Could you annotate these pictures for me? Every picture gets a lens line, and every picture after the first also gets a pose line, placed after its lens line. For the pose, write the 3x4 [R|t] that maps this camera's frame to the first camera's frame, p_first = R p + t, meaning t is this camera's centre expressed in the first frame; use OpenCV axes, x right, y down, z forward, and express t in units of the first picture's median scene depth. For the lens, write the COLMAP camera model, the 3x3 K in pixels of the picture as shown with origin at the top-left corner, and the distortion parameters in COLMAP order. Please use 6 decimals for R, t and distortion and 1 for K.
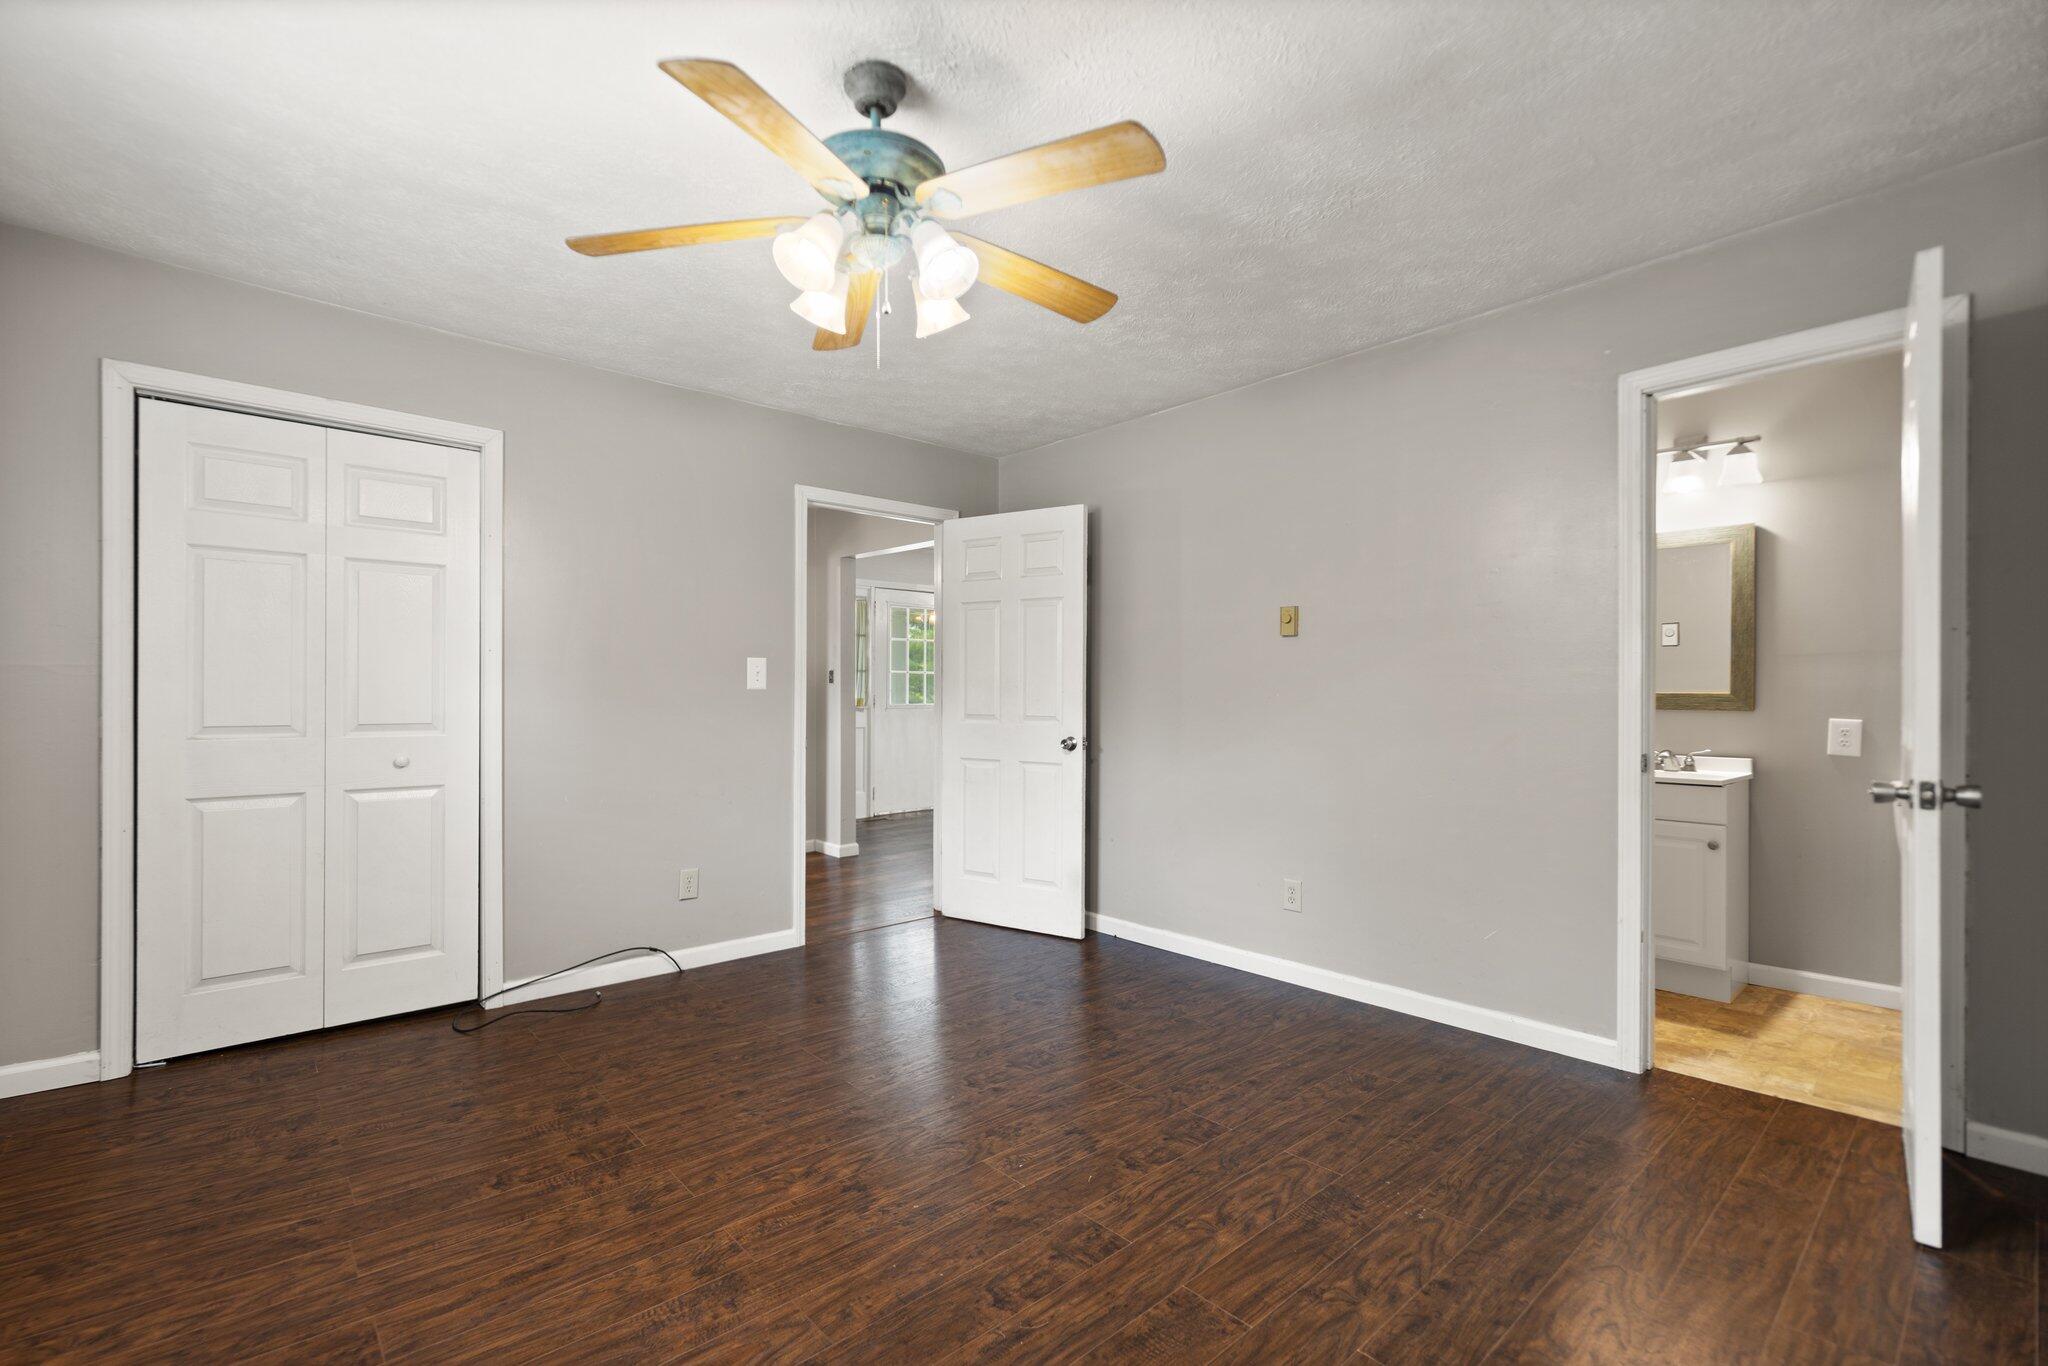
lens RADIAL K [[898.4, 0, 1014.0], [0, 898.4, 693.1], [0, 0, 1]] dist [-0.001597, 0.000201]
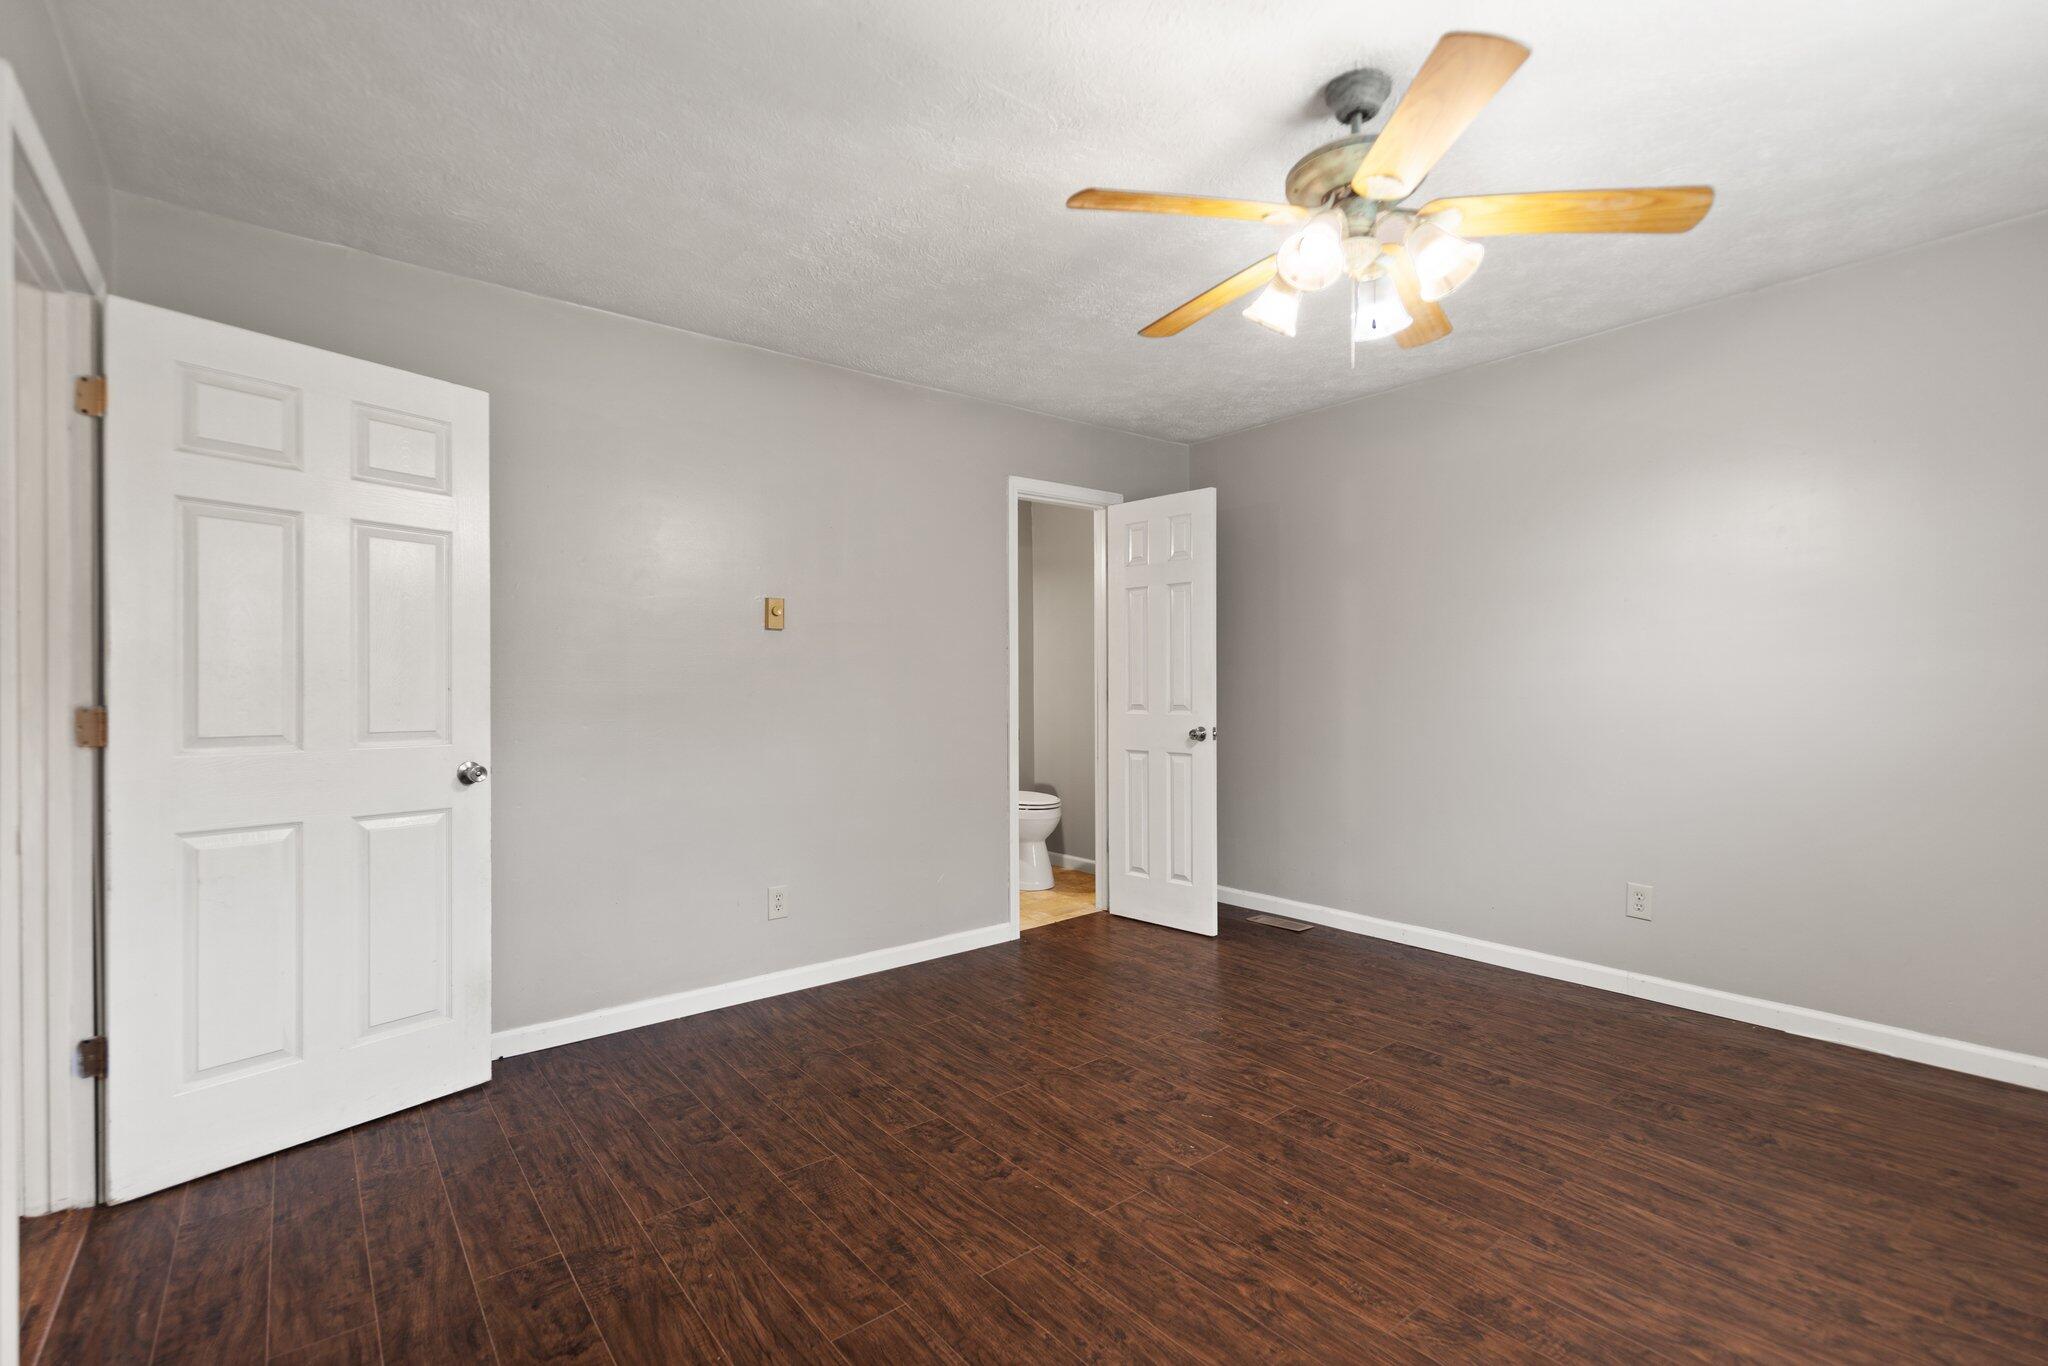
lens RADIAL K [[898.4, 0, 1014.0], [0, 898.4, 693.1], [0, 0, 1]] dist [-0.001597, 0.000201]
pose [[0.060658, -0.004903, 0.998147, -1.080860], [0.006450, 0.999969, 0.004520, 0.000859], [-0.998138, 0.006164, 0.060688, 1.195853]]
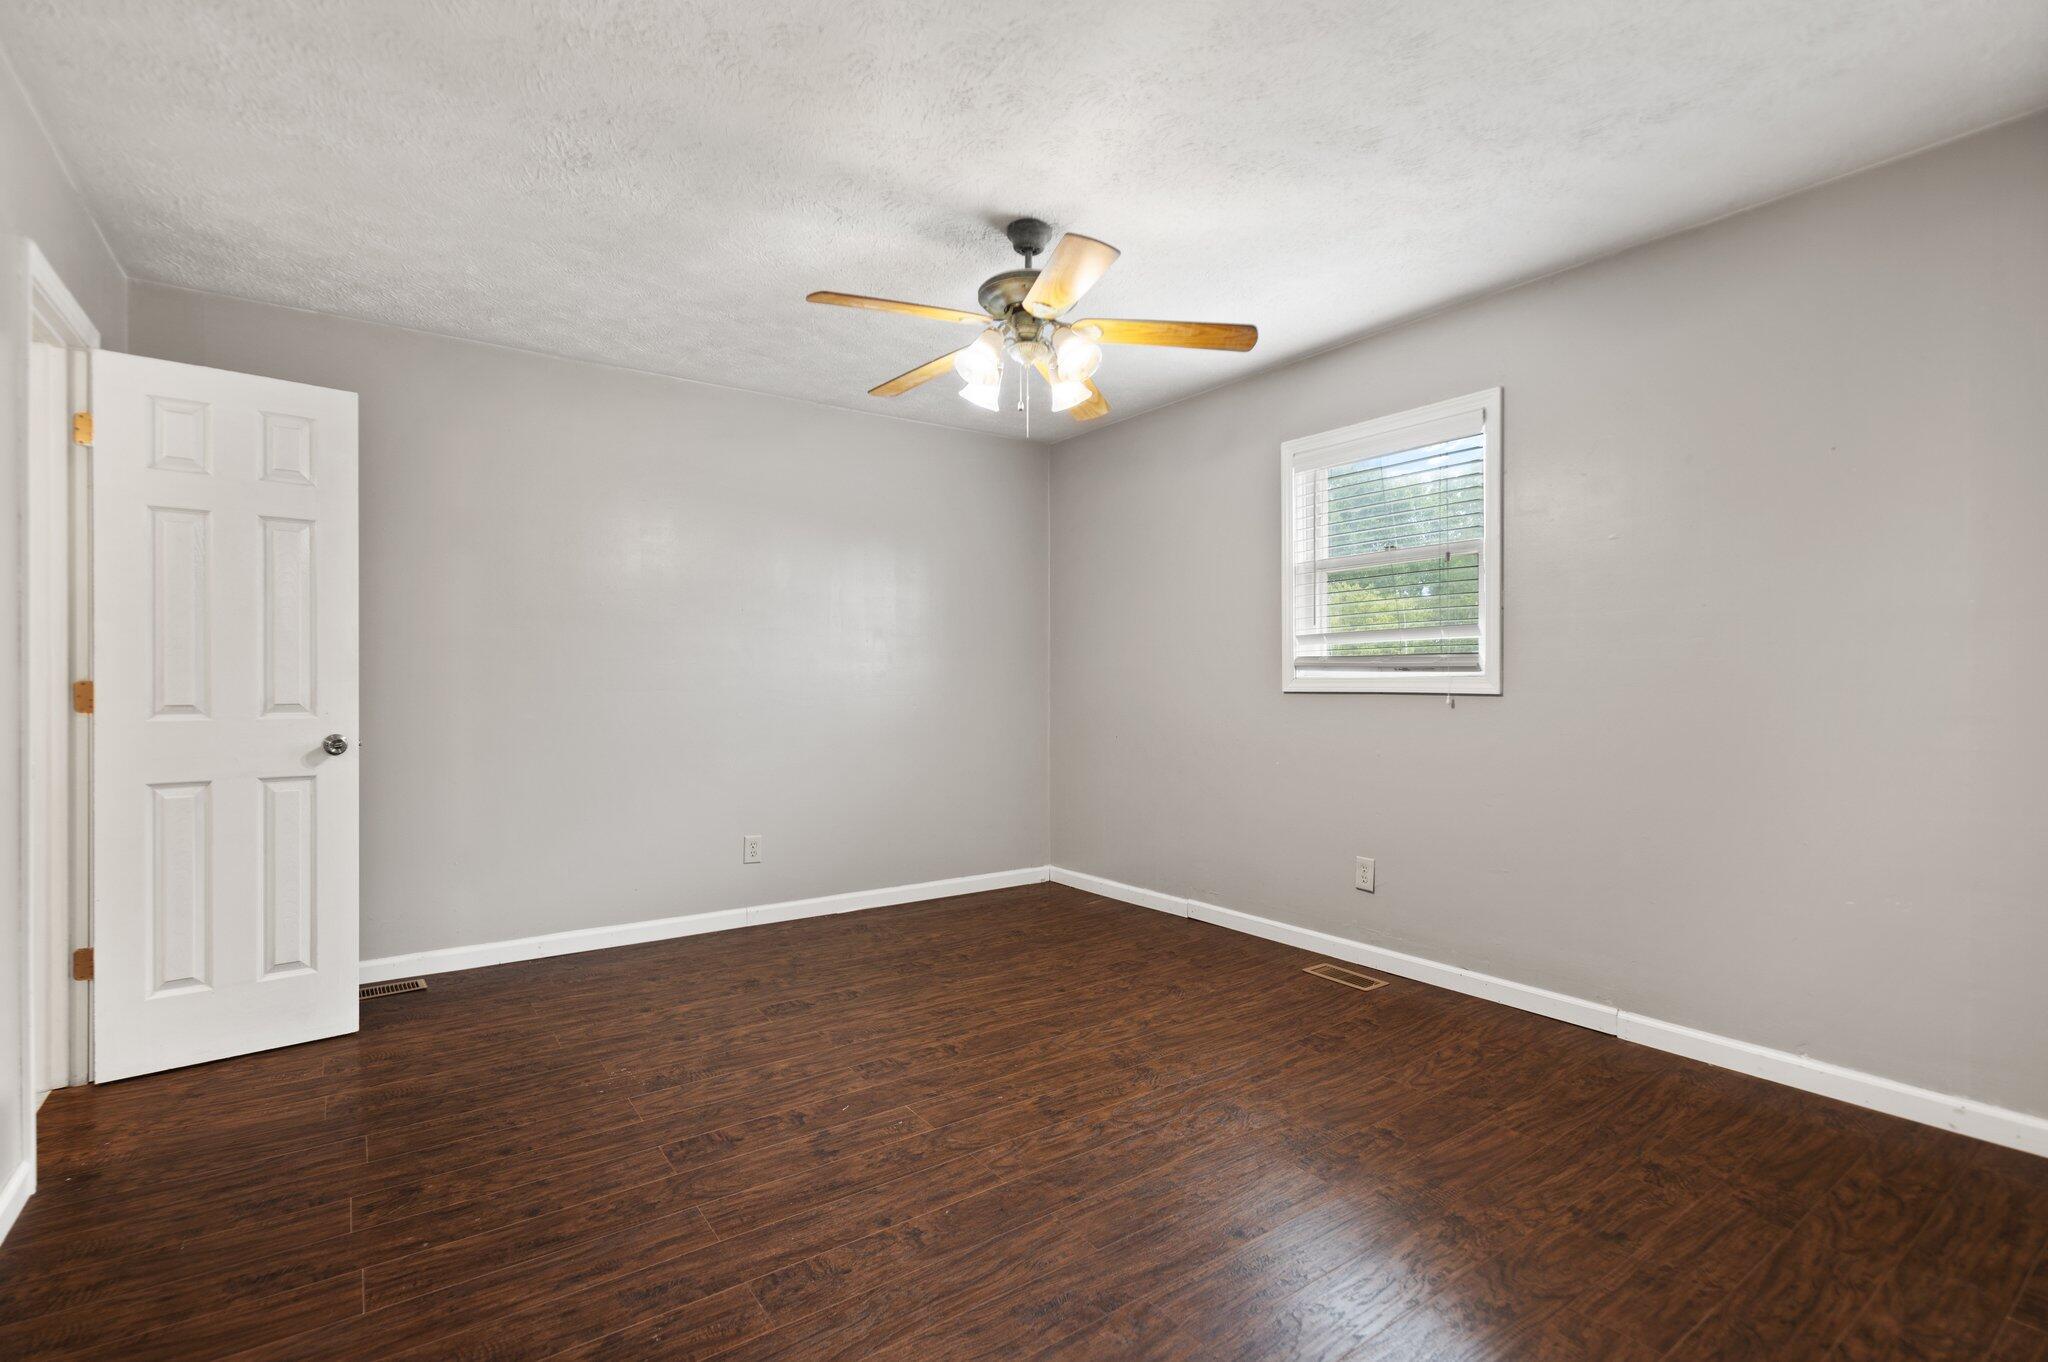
lens RADIAL K [[946.9, 0, 998.5], [0, 946.9, 678.8], [0, 0, 1]] dist [-0.001038, 0.000056]
pose [[-0.991835, 0.001672, 0.127520, -0.261835], [0.001462, 0.999997, -0.001740, 0.007337], [-0.127522, -0.001539, -0.991835, 2.196017]]
